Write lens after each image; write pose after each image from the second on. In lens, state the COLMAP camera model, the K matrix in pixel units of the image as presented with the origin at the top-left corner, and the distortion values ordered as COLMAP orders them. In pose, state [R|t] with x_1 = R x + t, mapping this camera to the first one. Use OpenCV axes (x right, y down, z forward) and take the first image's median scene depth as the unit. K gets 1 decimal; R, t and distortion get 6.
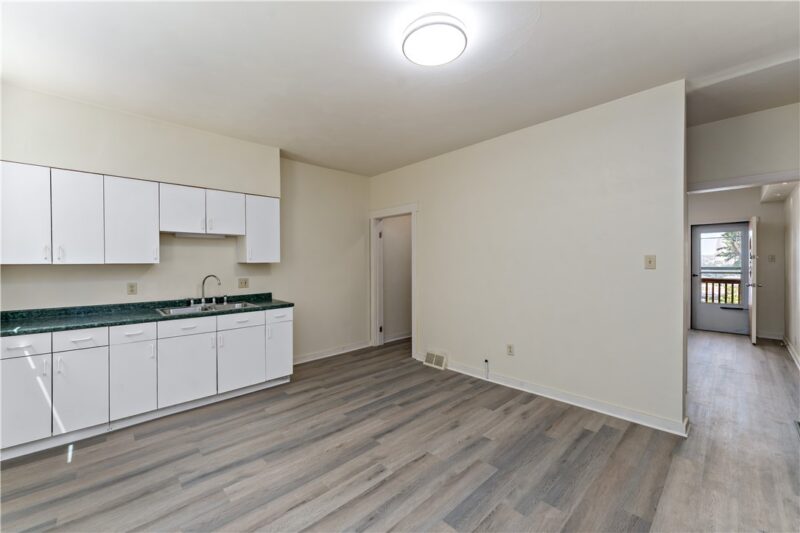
lens RADIAL K [[322.4, 0, 401.7], [0, 322.4, 262.2], [0, 0, 1]] dist [0.000693, 0.000041]
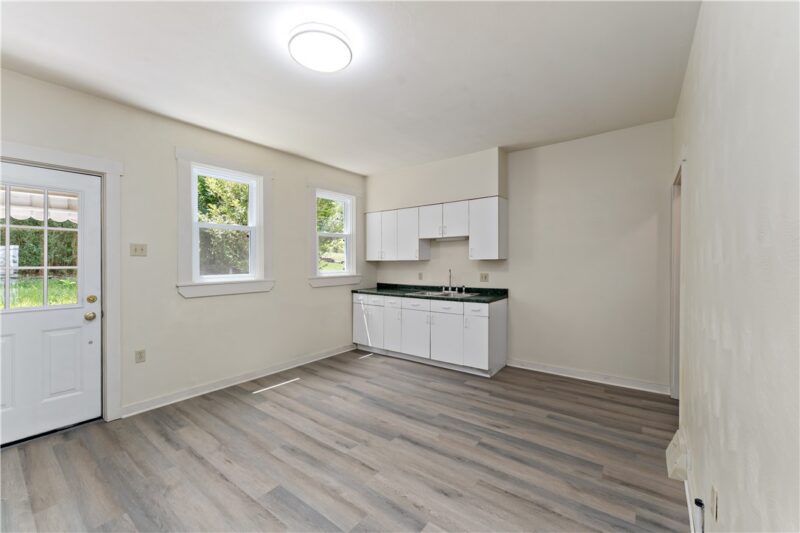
lens RADIAL K [[322.4, 0, 401.7], [0, 322.4, 262.2], [0, 0, 1]] dist [0.000693, 0.000041]
pose [[0.161664, 0.012084, -0.986772, 0.729950], [0.006246, 0.999892, 0.013268, -0.007255], [0.986826, -0.008308, 0.161571, 0.688353]]
